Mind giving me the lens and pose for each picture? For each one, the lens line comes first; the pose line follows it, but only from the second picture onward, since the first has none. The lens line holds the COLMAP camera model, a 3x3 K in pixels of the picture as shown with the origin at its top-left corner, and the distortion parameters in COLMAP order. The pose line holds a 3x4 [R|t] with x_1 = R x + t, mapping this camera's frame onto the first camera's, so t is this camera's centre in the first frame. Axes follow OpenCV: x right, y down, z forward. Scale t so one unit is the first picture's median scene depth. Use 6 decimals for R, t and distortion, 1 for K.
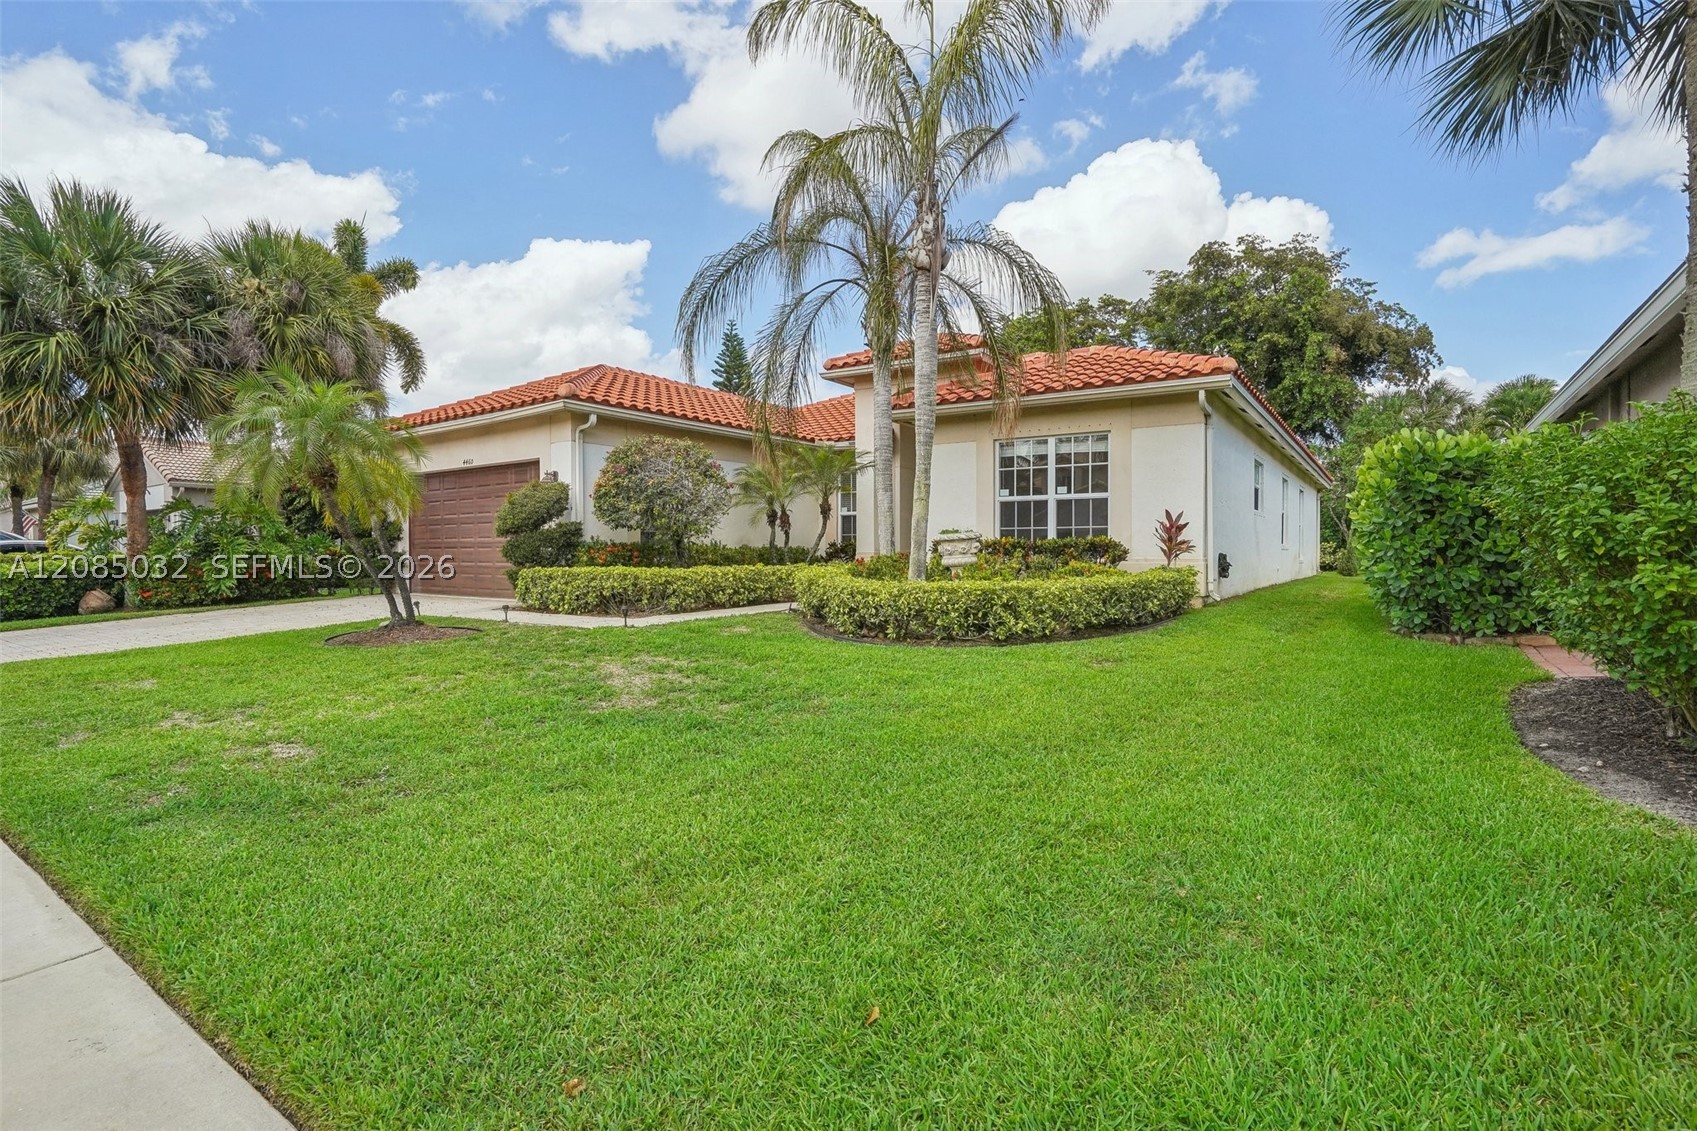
lens RADIAL K [[789.2, 0, 848.5], [0, 789.2, 565.5], [0, 0, 1]] dist [-0.002541, -0.000443]
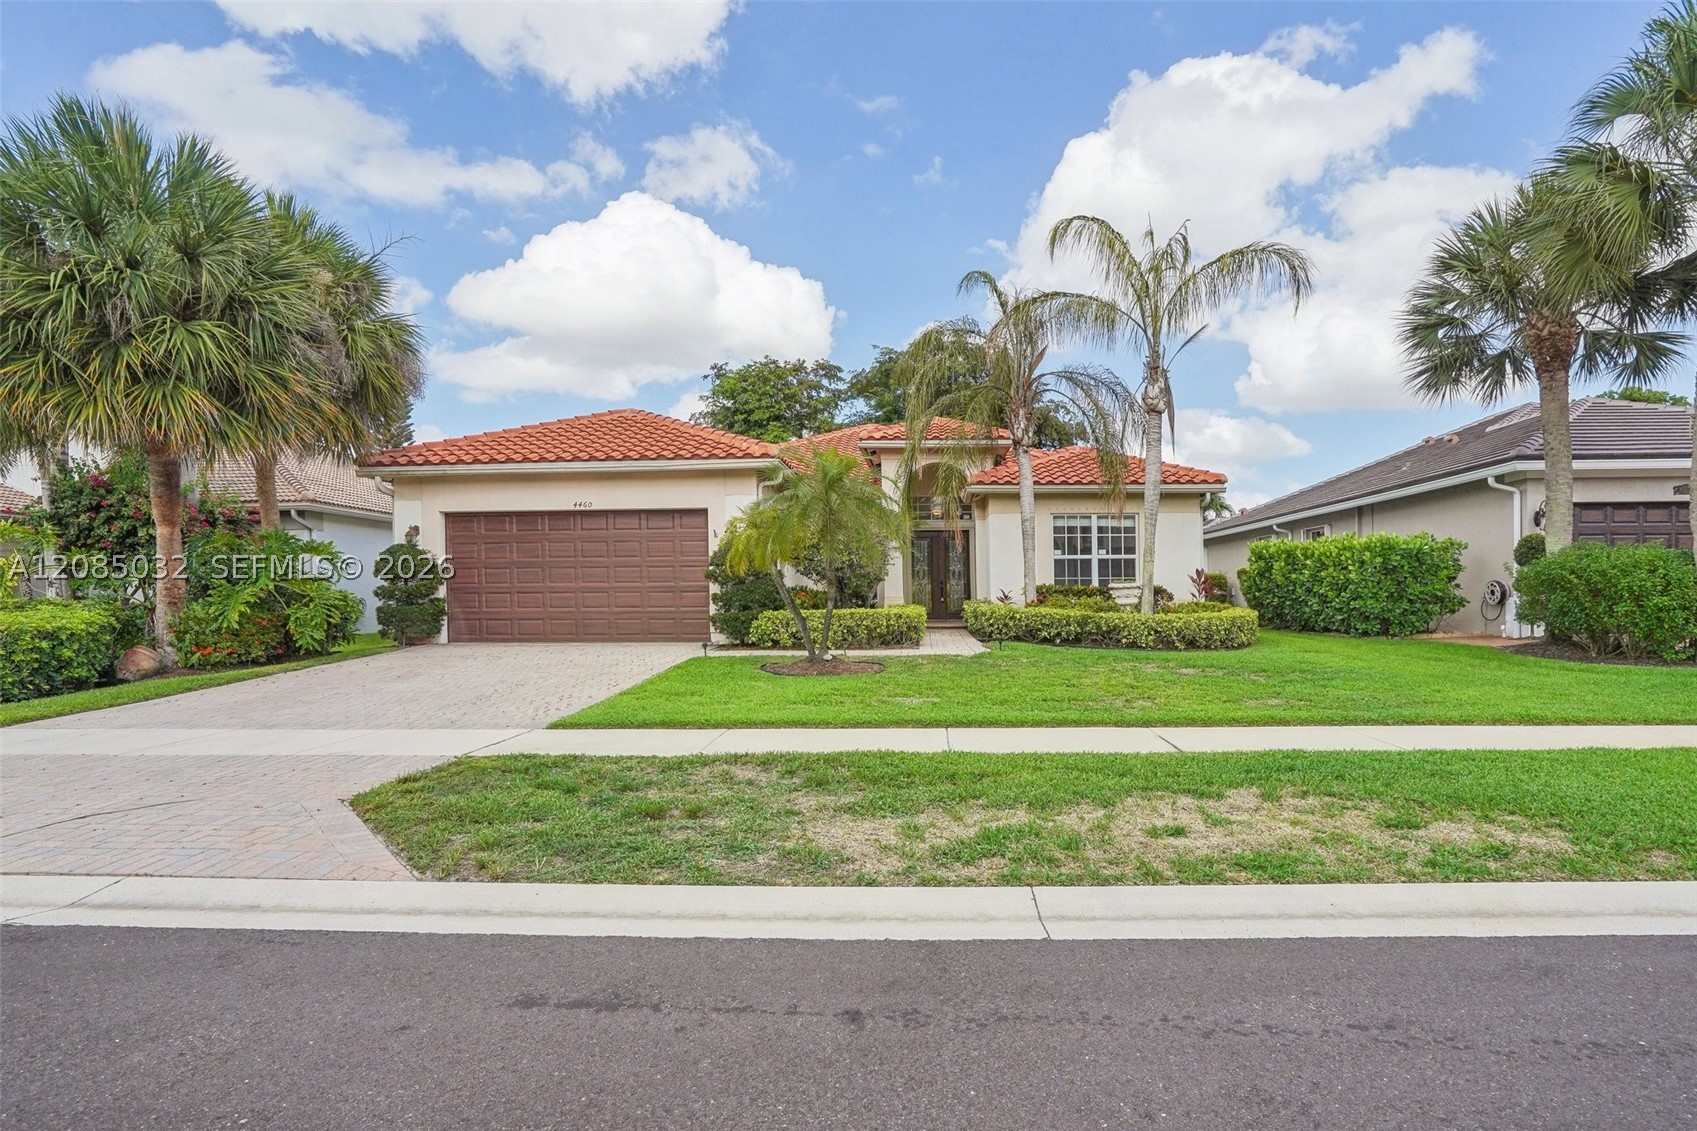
lens RADIAL K [[789.2, 0, 848.5], [0, 789.2, 565.5], [0, 0, 1]] dist [-0.002541, -0.000443]
pose [[0.865633, 0.018157, 0.500349, -0.829786], [0.012048, 0.998297, -0.057071, 0.004121], [-0.500534, 0.055431, 0.863941, 0.003027]]
